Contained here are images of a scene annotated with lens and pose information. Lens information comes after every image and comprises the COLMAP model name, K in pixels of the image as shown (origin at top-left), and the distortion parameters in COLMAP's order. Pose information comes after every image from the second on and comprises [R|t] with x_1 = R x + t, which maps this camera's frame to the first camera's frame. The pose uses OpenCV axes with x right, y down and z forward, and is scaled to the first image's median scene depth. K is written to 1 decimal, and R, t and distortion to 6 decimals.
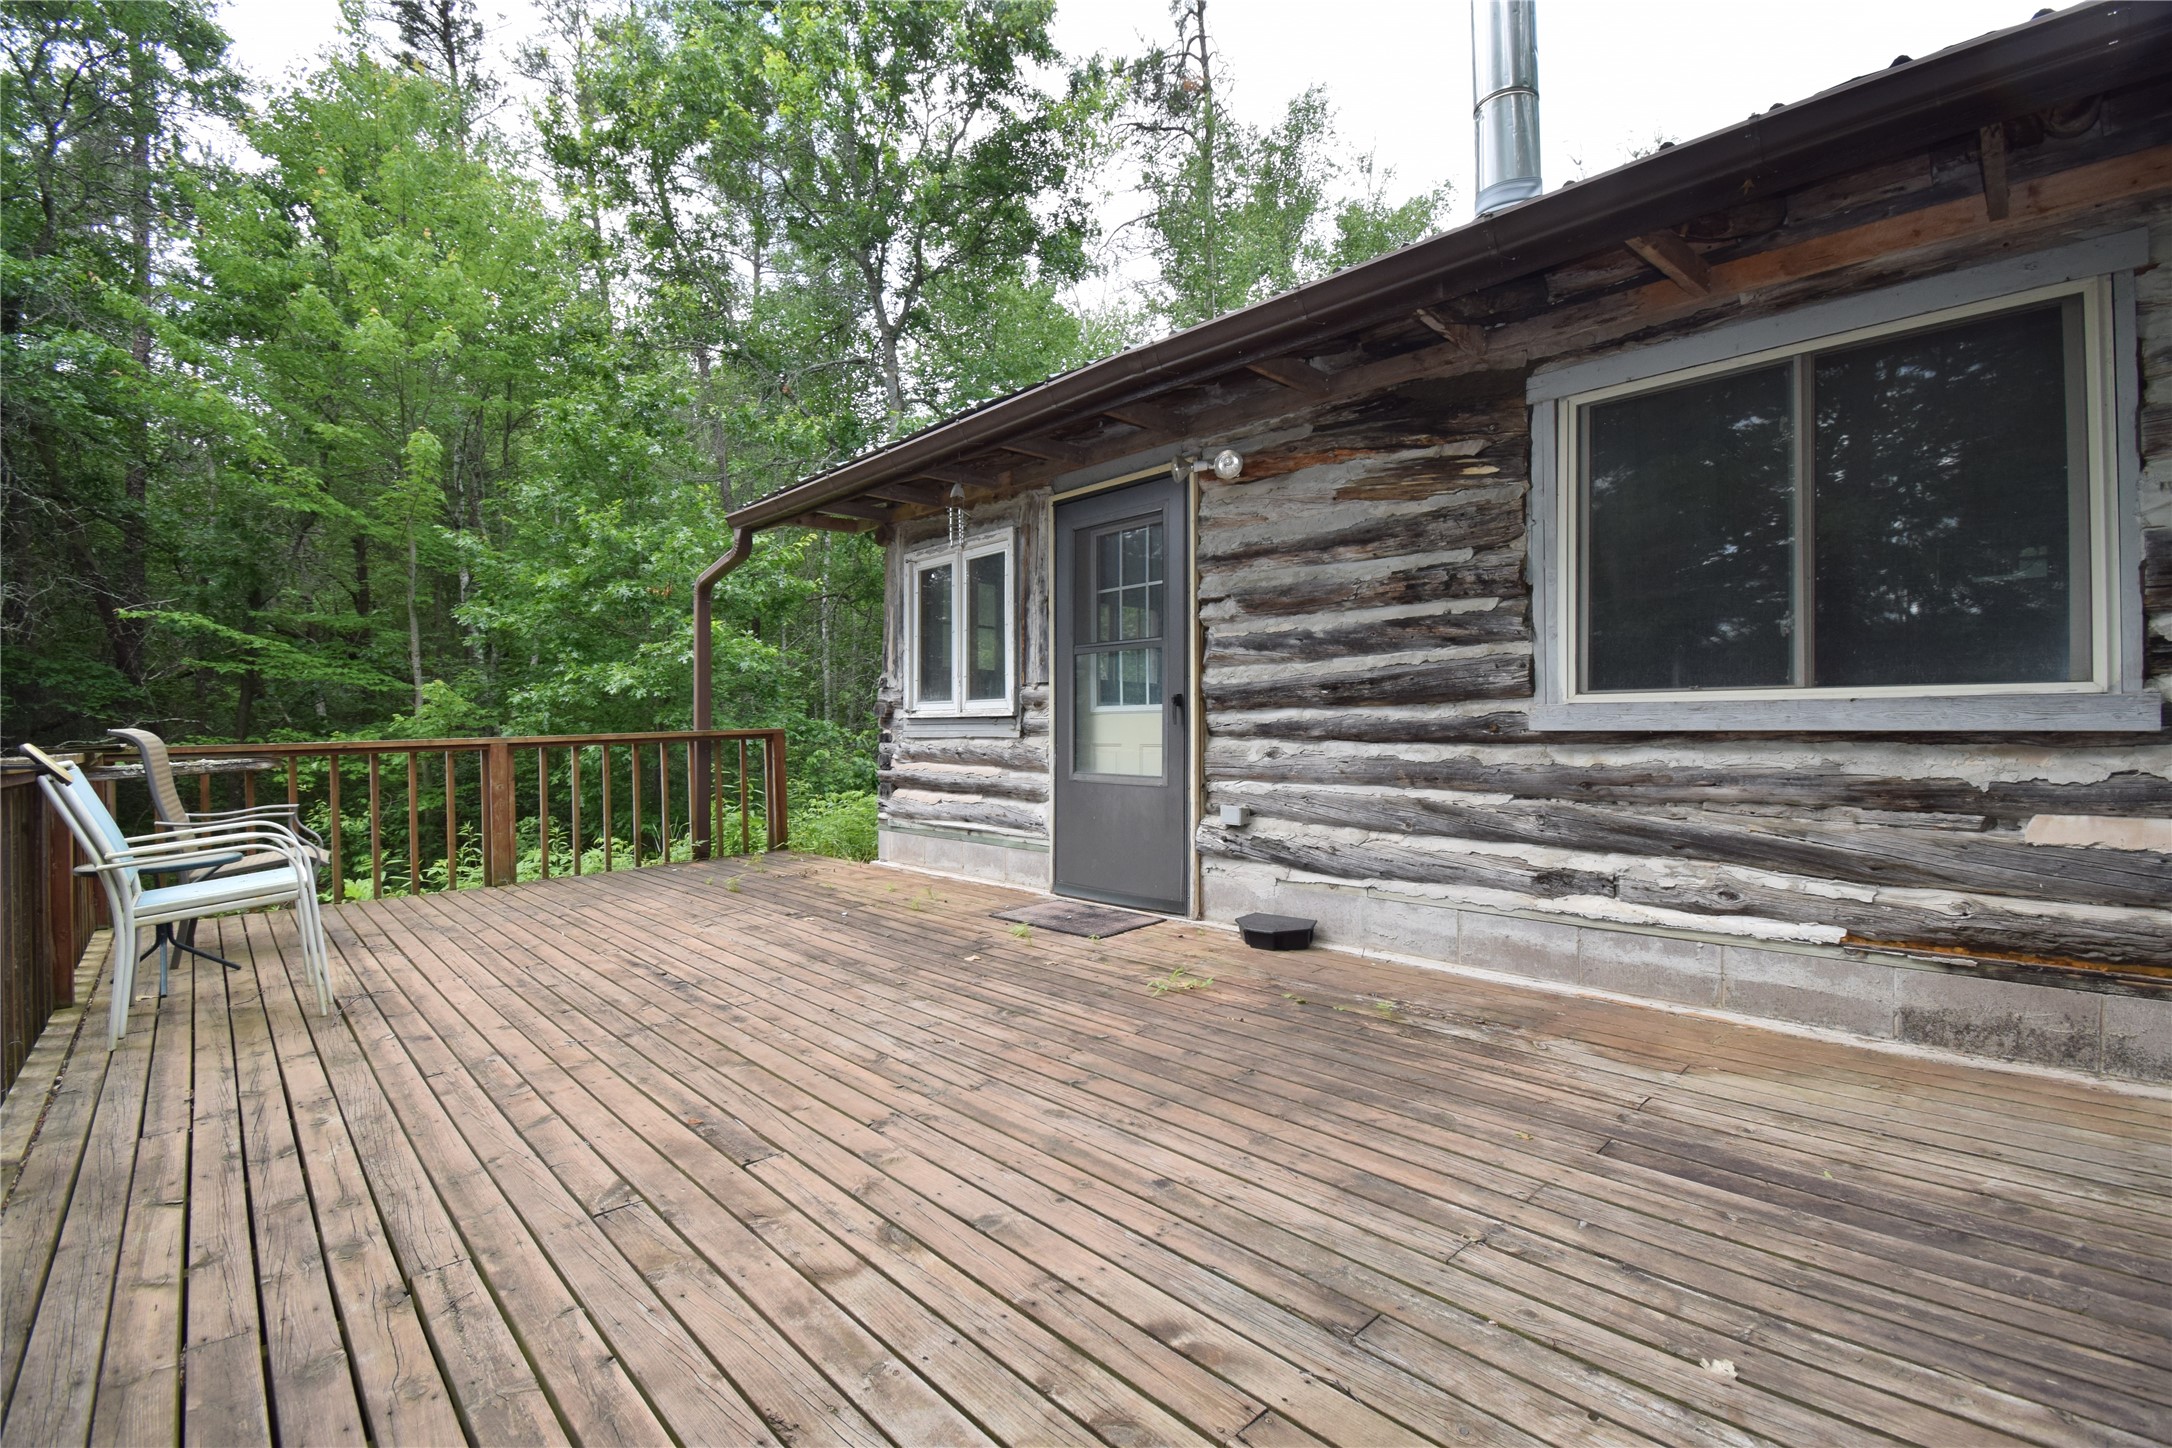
lens RADIAL K [[959.7, 0, 1095.3], [0, 959.7, 744.1], [0, 0, 1]] dist [-0.000584, -0.001326]
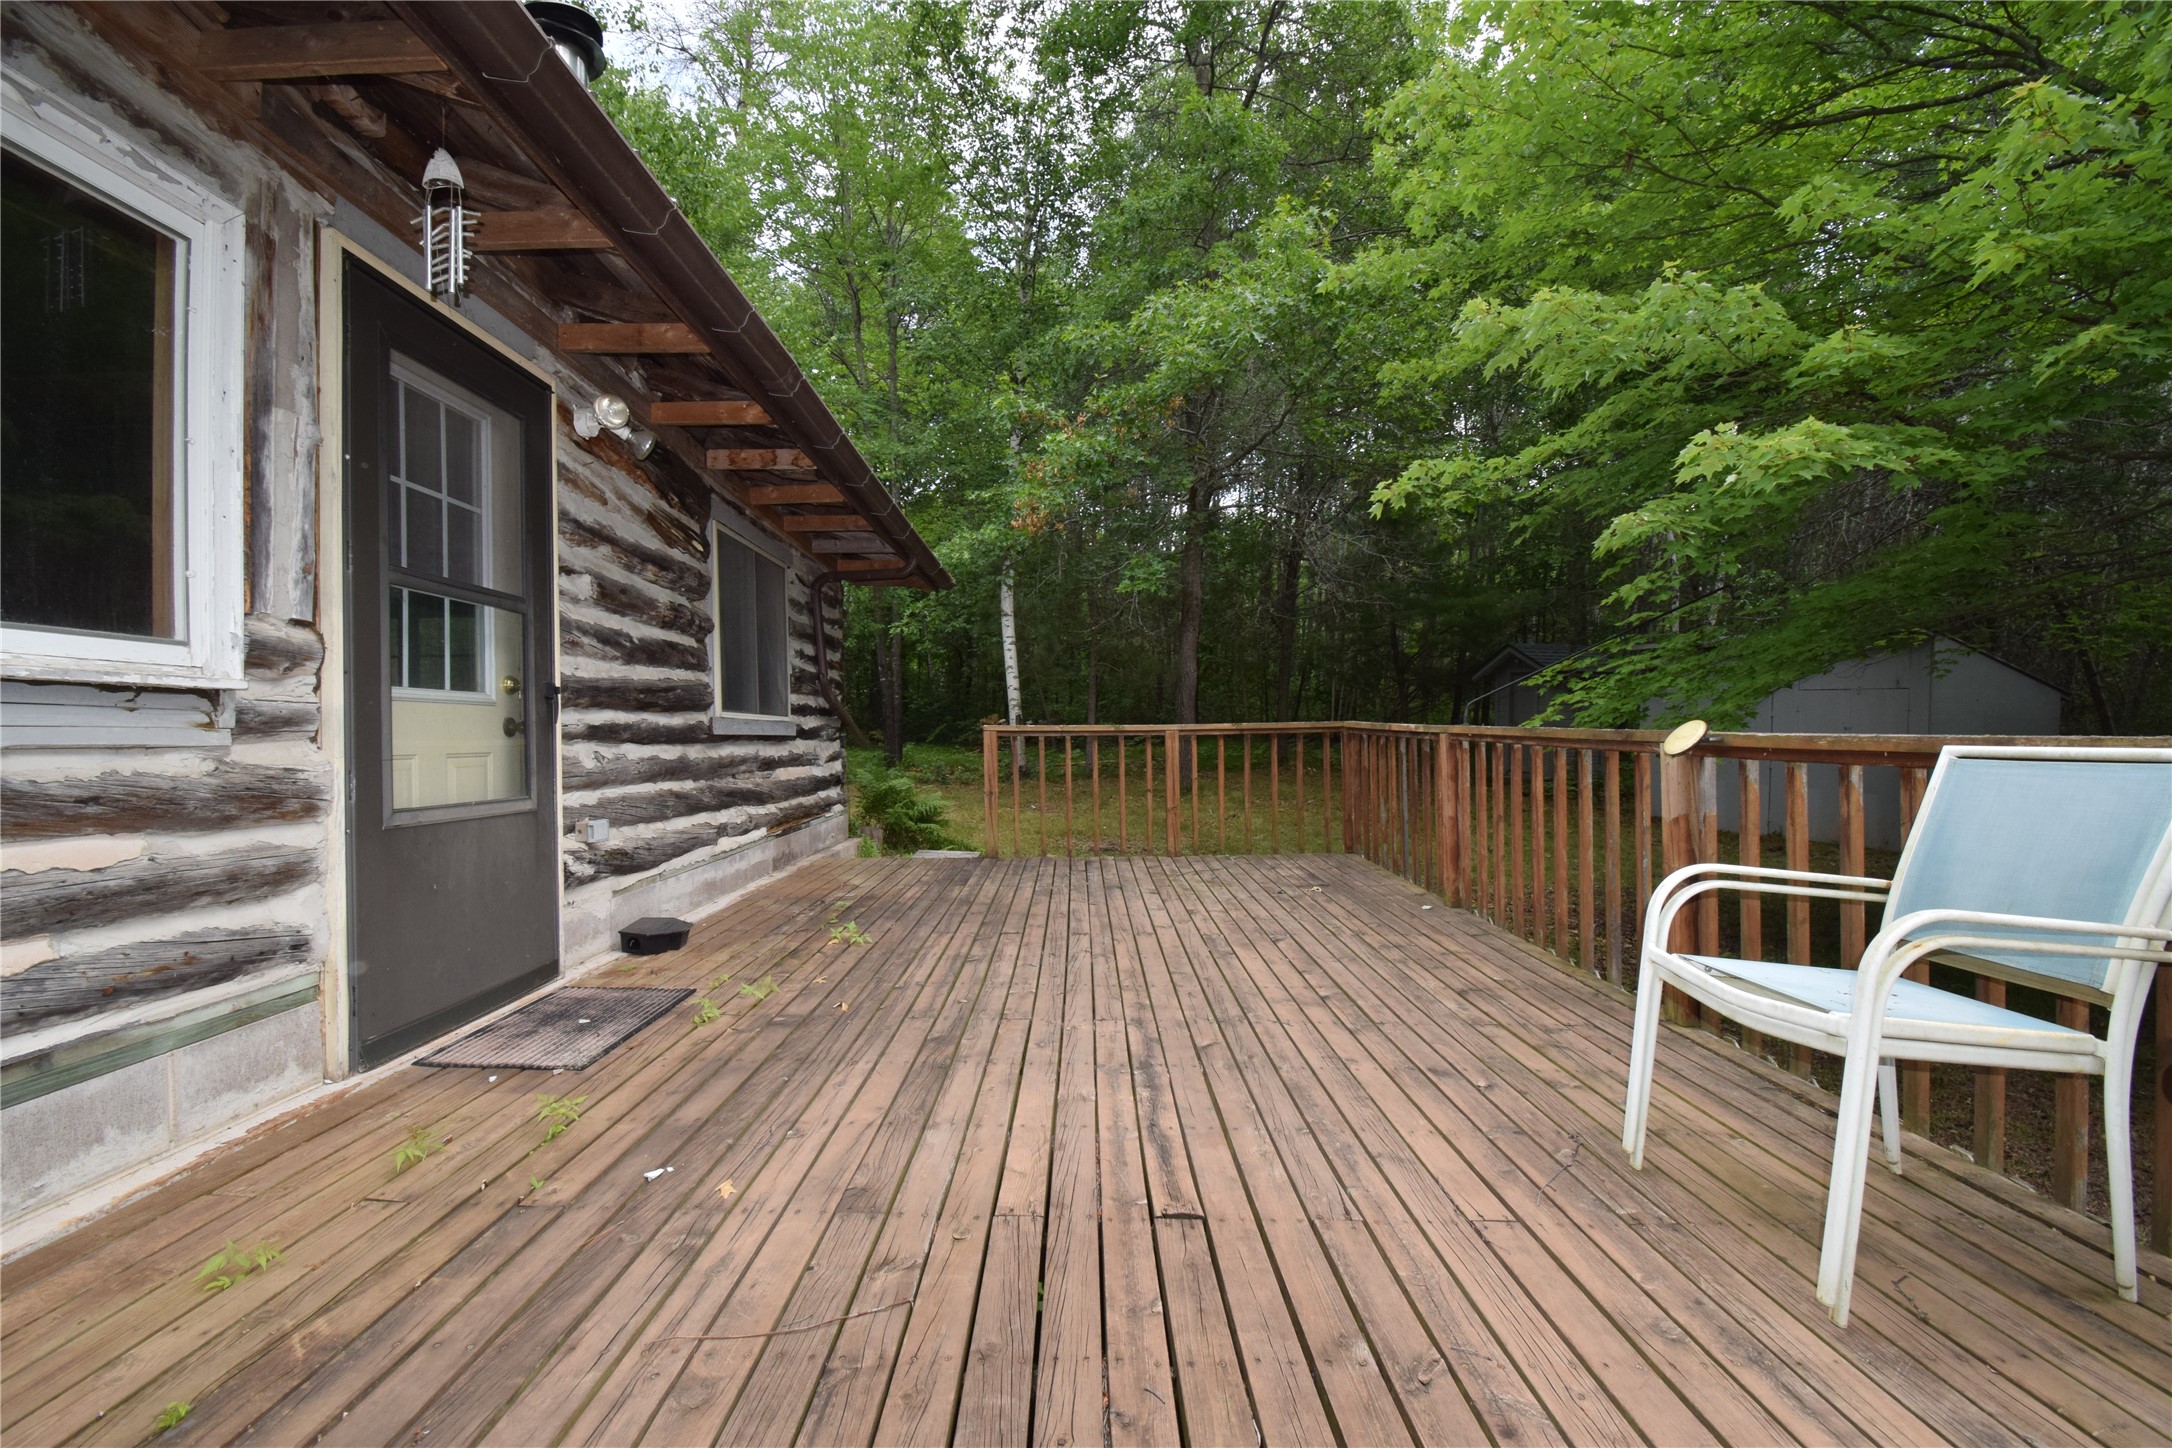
lens RADIAL K [[959.7, 0, 1089.7], [0, 959.7, 722.8], [0, 0, 1]] dist [-0.000584, -0.001326]
pose [[-0.738294, 0.024634, 0.674029, -1.082580], [0.025498, 0.999638, -0.008605, -0.004844], [-0.673997, 0.010834, -0.738655, 1.884984]]
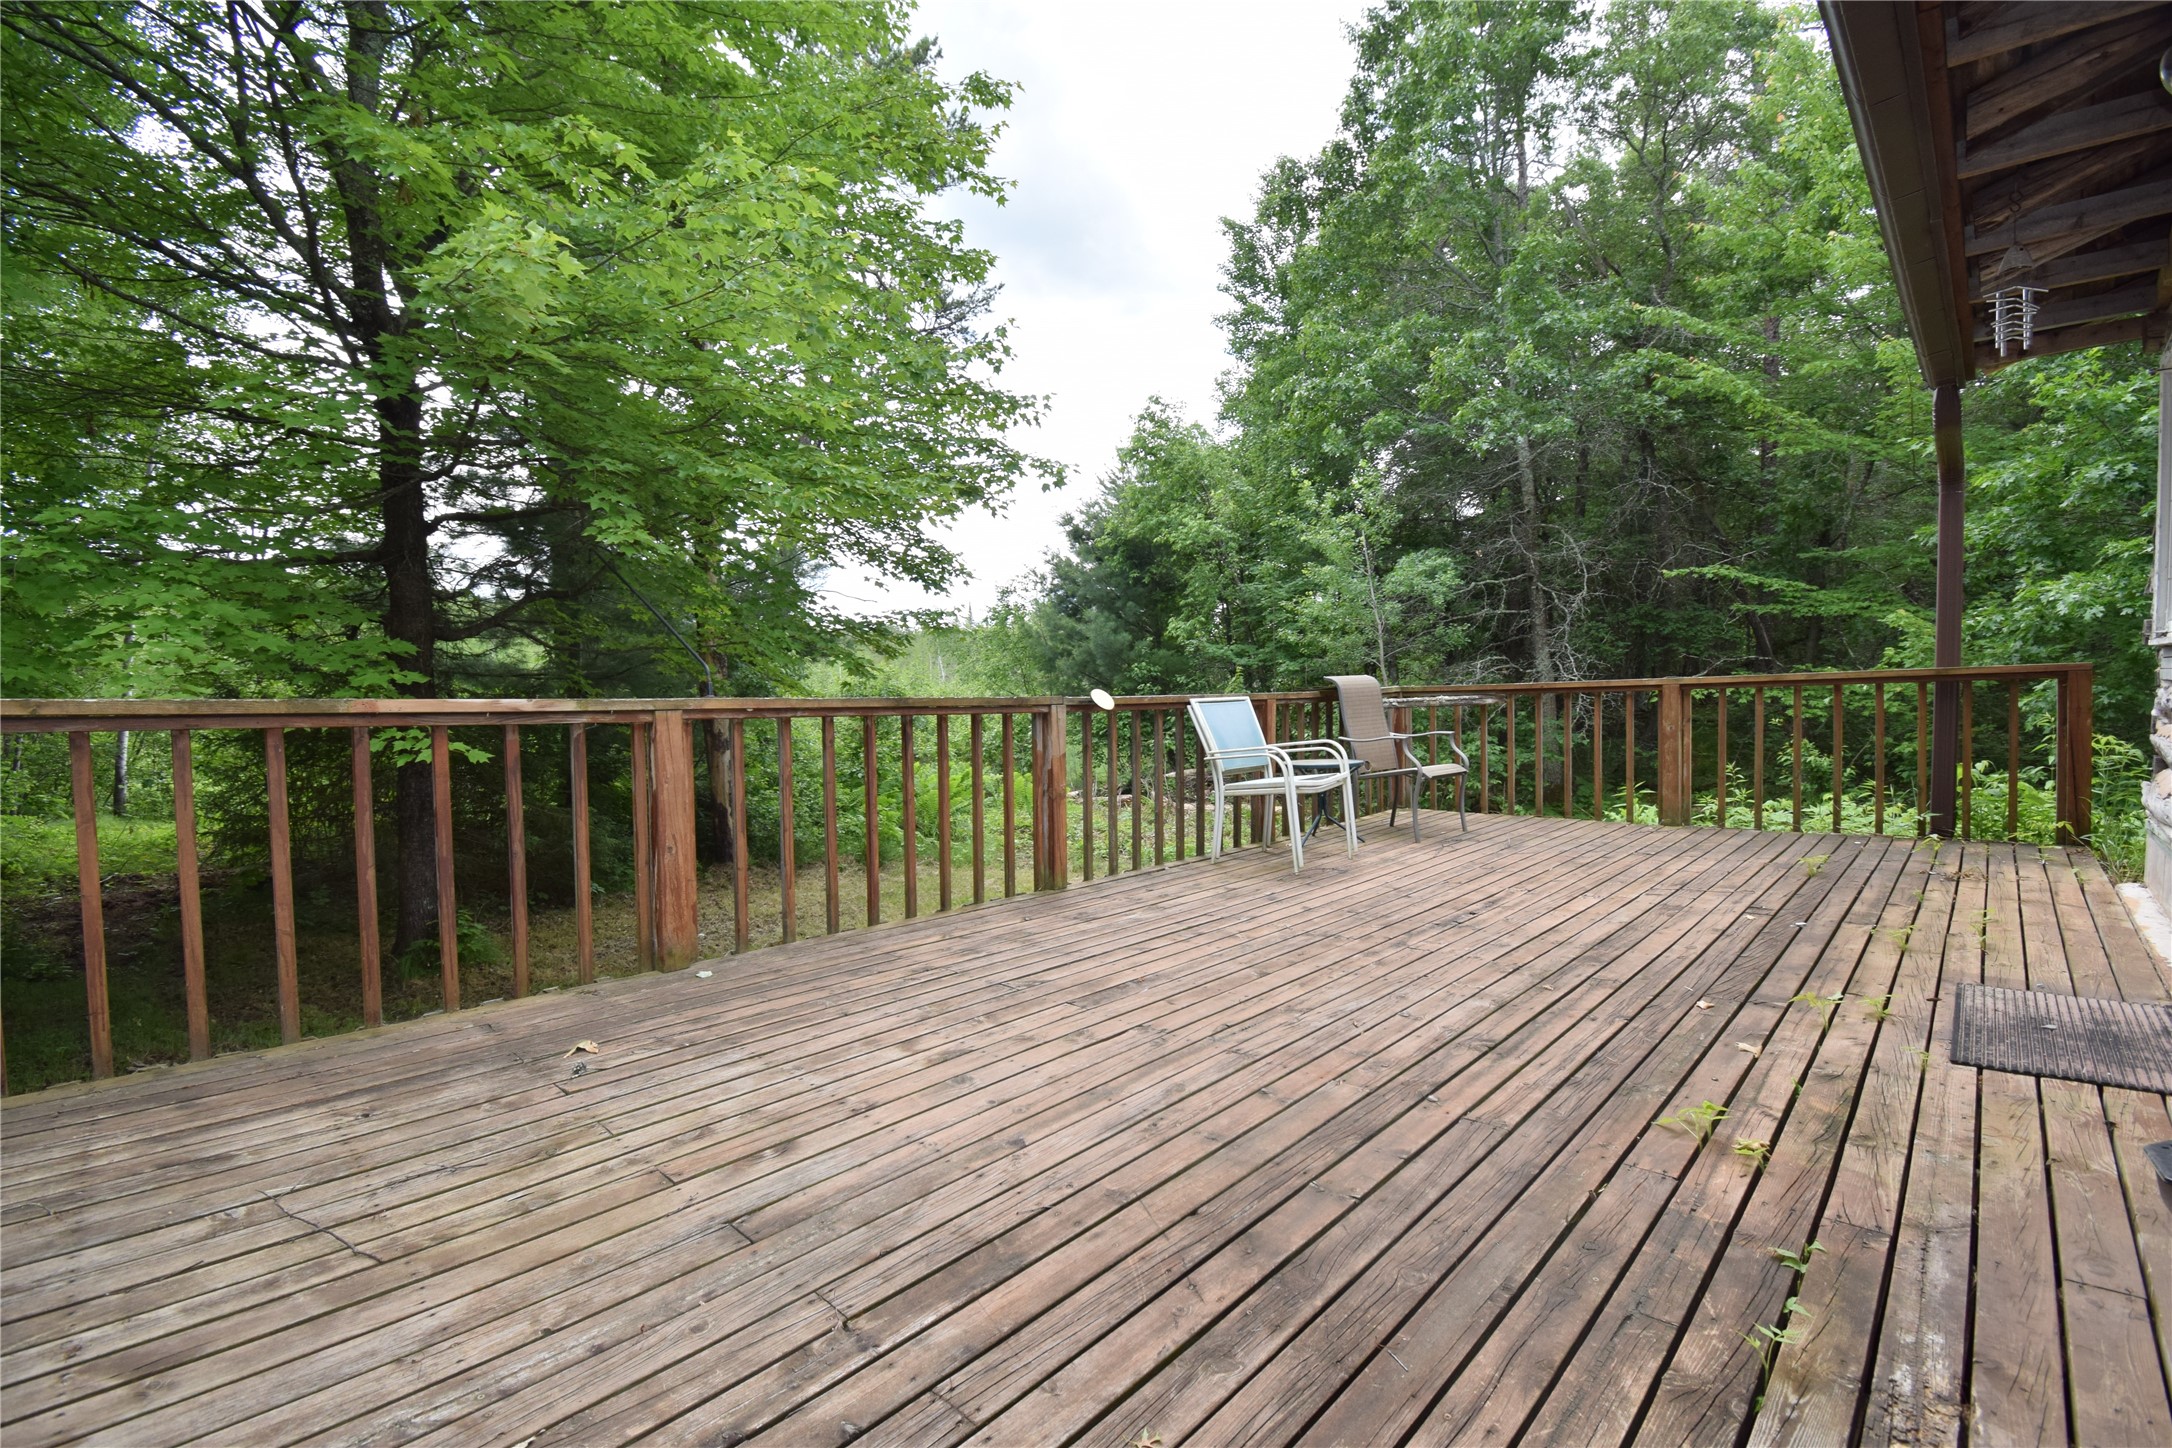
lens RADIAL K [[959.7, 0, 1087.3], [0, 959.7, 726.0], [0, 0, 1]] dist [-0.000584, -0.001326]
pose [[0.062136, 0.053663, -0.996624, 0.685820], [-0.001056, 0.998557, 0.053701, -0.021499], [0.998067, -0.002285, 0.062103, 0.658897]]
